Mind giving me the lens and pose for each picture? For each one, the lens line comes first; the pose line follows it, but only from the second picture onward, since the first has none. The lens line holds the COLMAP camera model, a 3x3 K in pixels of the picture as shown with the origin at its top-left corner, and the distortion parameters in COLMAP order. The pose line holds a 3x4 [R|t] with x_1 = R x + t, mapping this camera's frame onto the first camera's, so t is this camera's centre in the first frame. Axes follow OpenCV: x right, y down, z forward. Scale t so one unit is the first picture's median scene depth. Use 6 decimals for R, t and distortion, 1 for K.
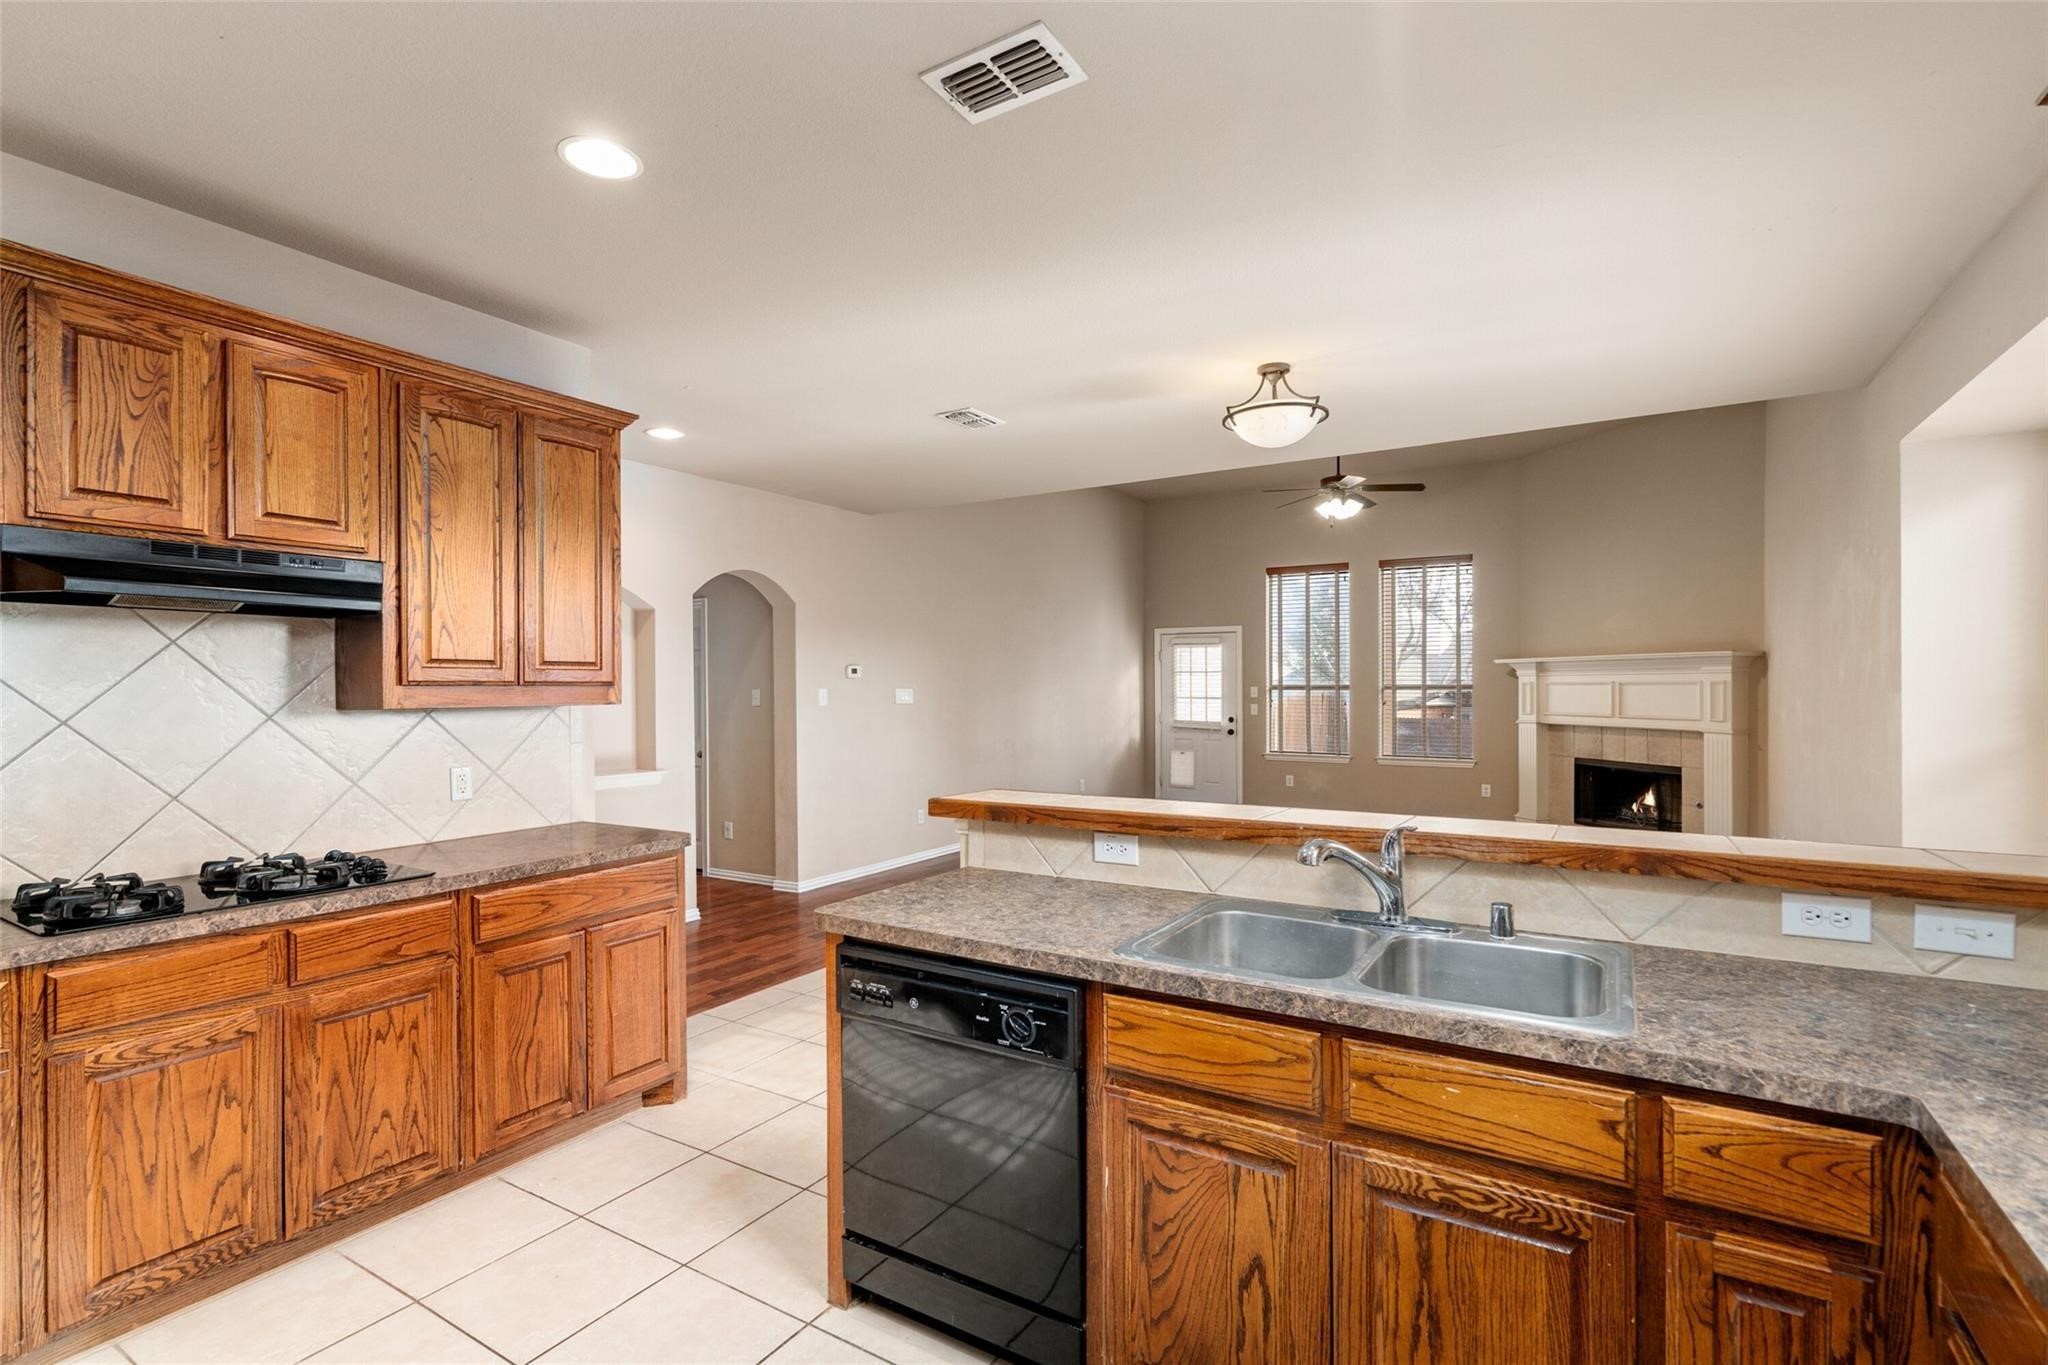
lens RADIAL K [[965.3, 0, 1028.4], [0, 965.3, 686.7], [0, 0, 1]] dist [0.001881, 0.000229]
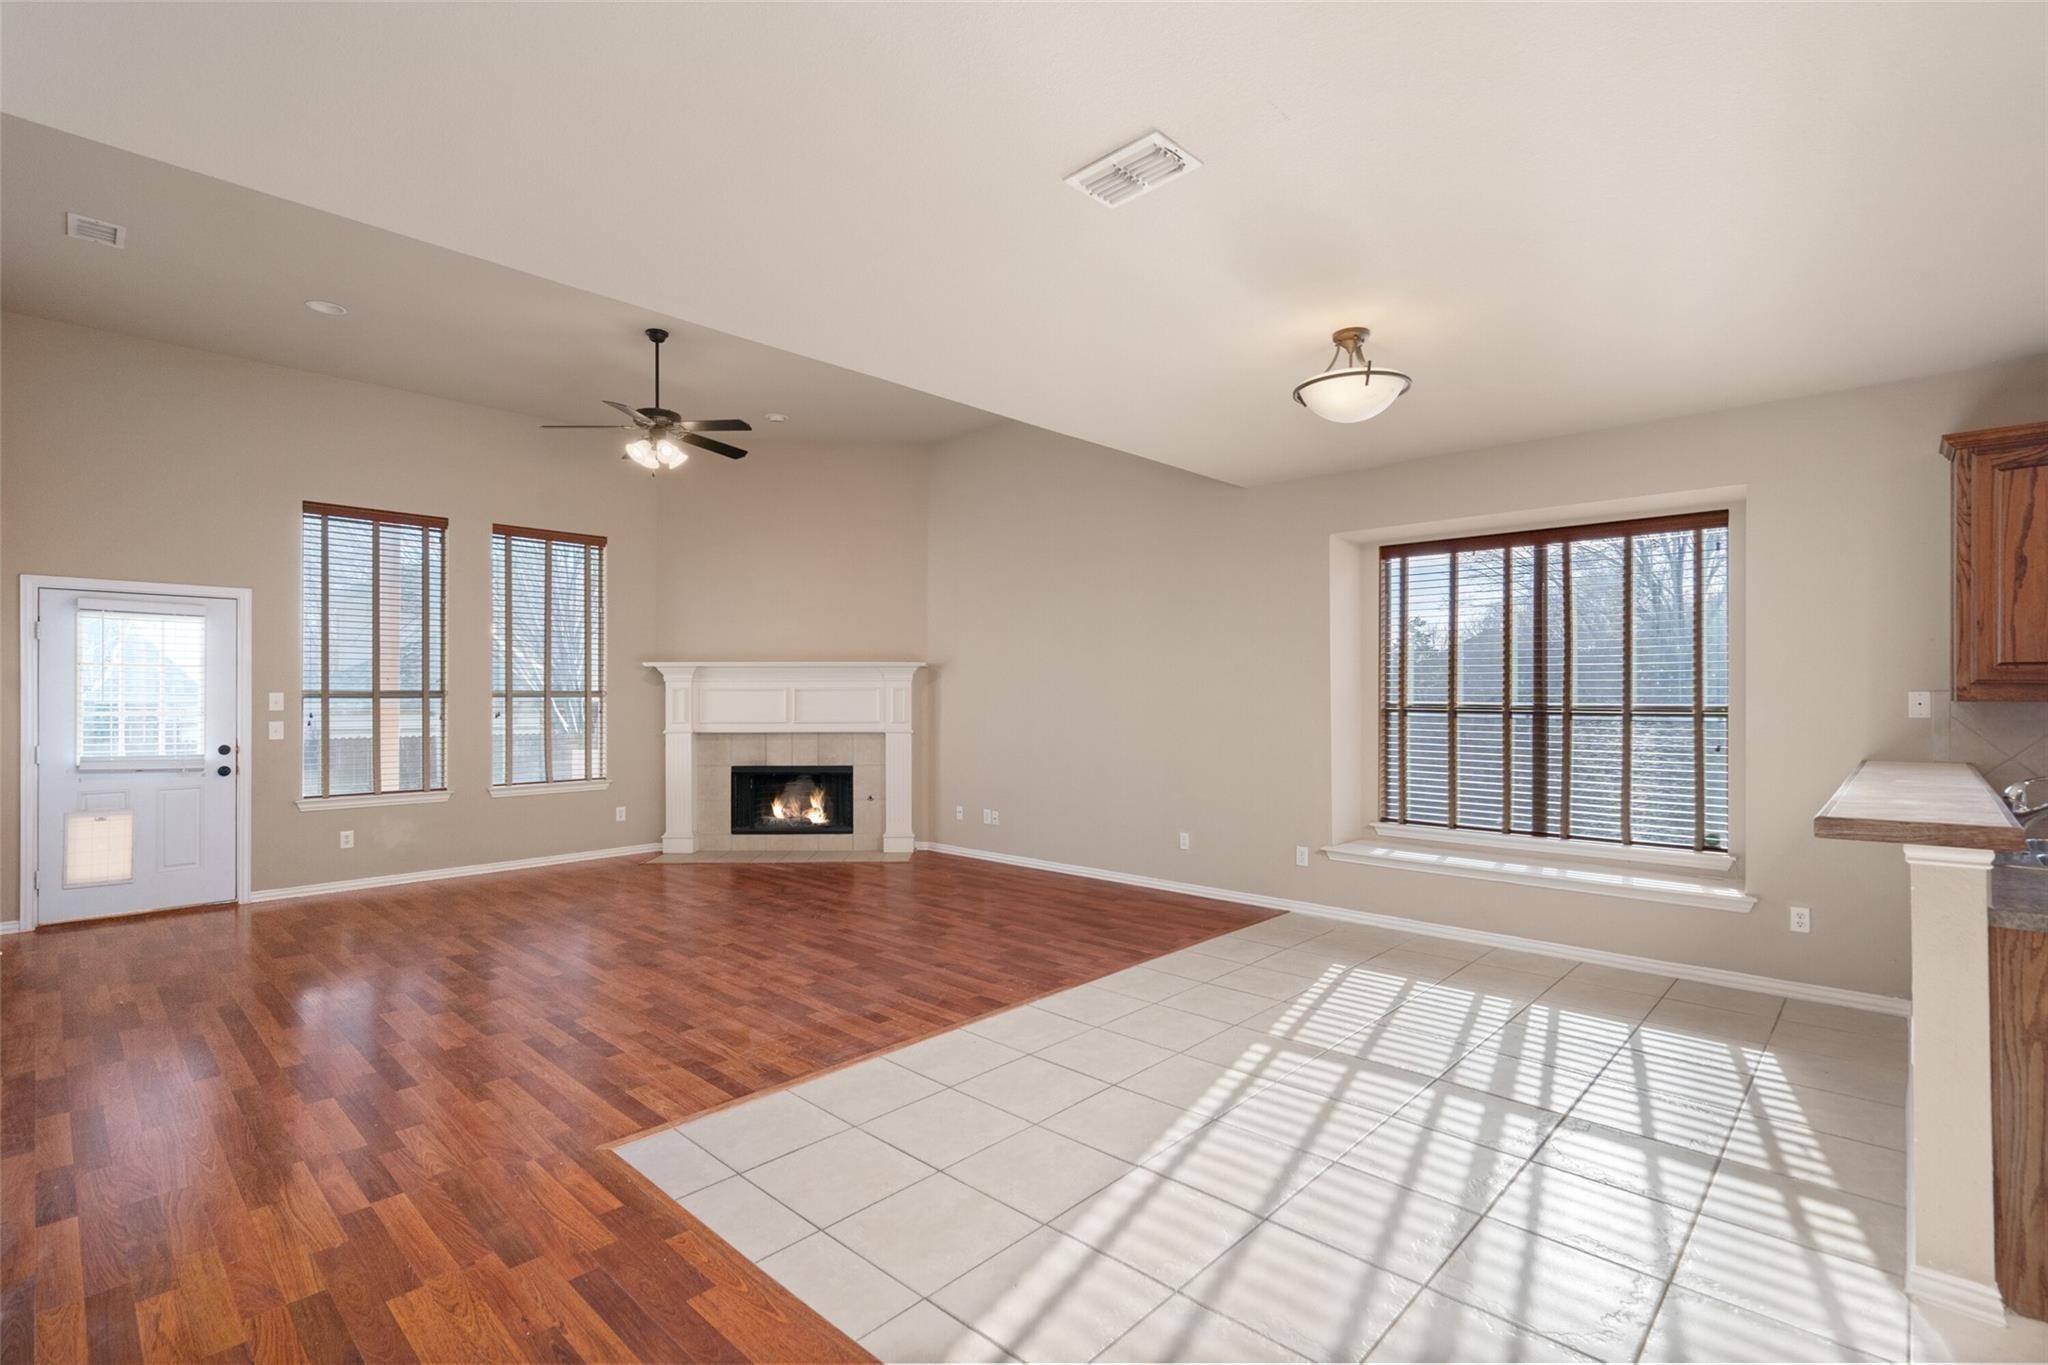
lens RADIAL K [[924.0, 0, 1024.7], [0, 924.0, 692.0], [0, 0, 1]] dist [-0.000539, -0.000294]
pose [[0.213539, 0.008331, 0.976899, -0.271957], [0.003945, 0.999948, -0.009390, 0.007887], [-0.976926, 0.005859, 0.213495, 0.498300]]
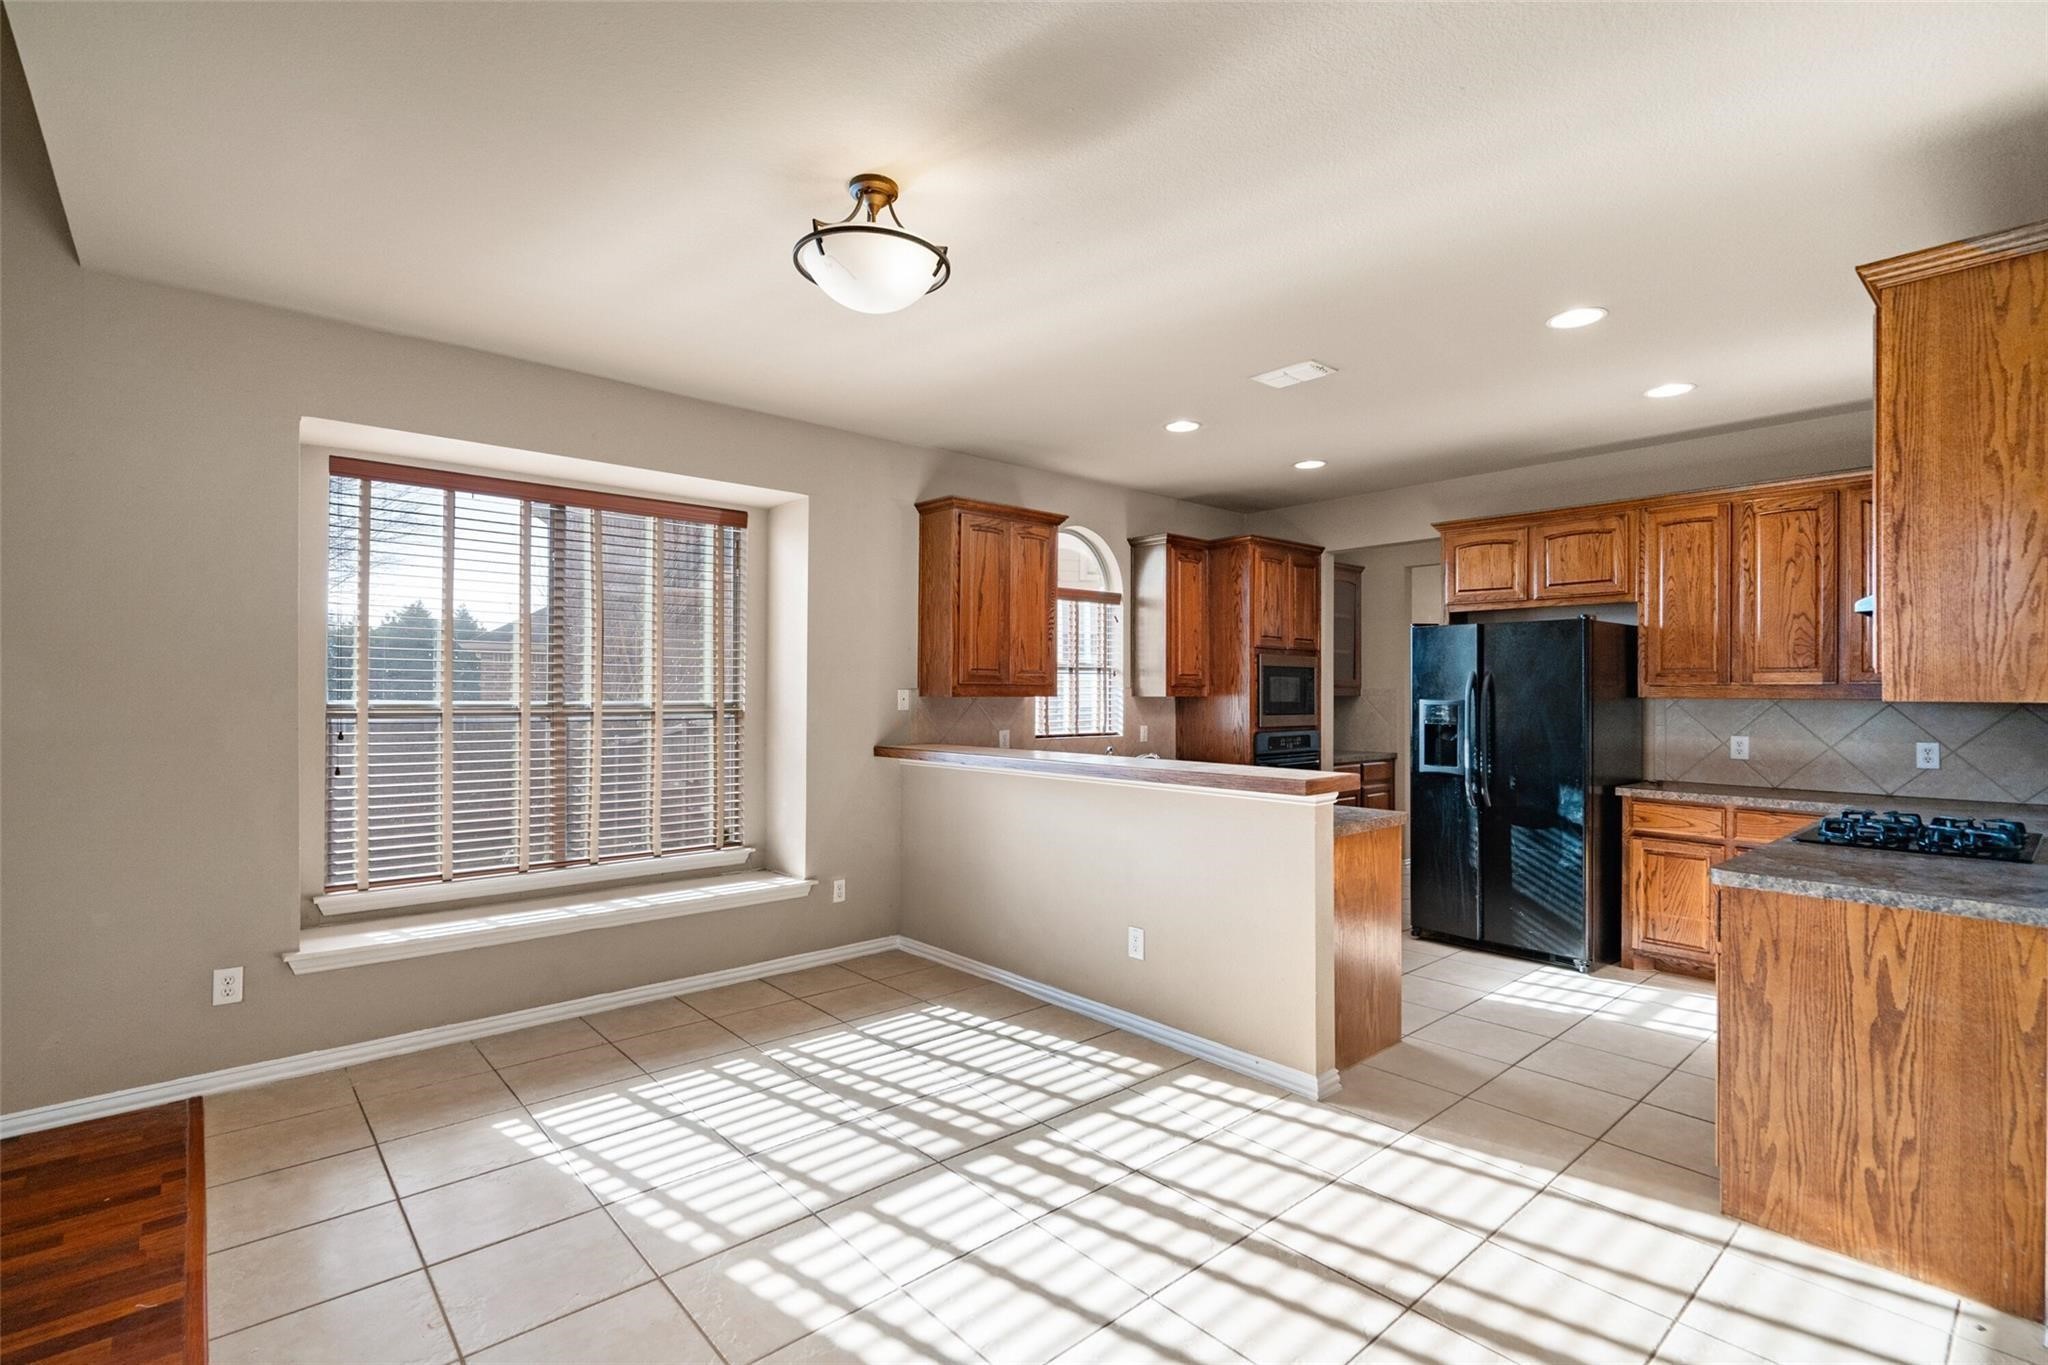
lens RADIAL K [[965.3, 0, 1028.4], [0, 965.3, 686.7], [0, 0, 1]] dist [0.001881, 0.000229]
pose [[-0.954595, 0.006607, 0.297833, -0.003305], [0.005308, 0.999973, -0.005172, 0.007006], [-0.297859, -0.003356, -0.954604, 0.706770]]
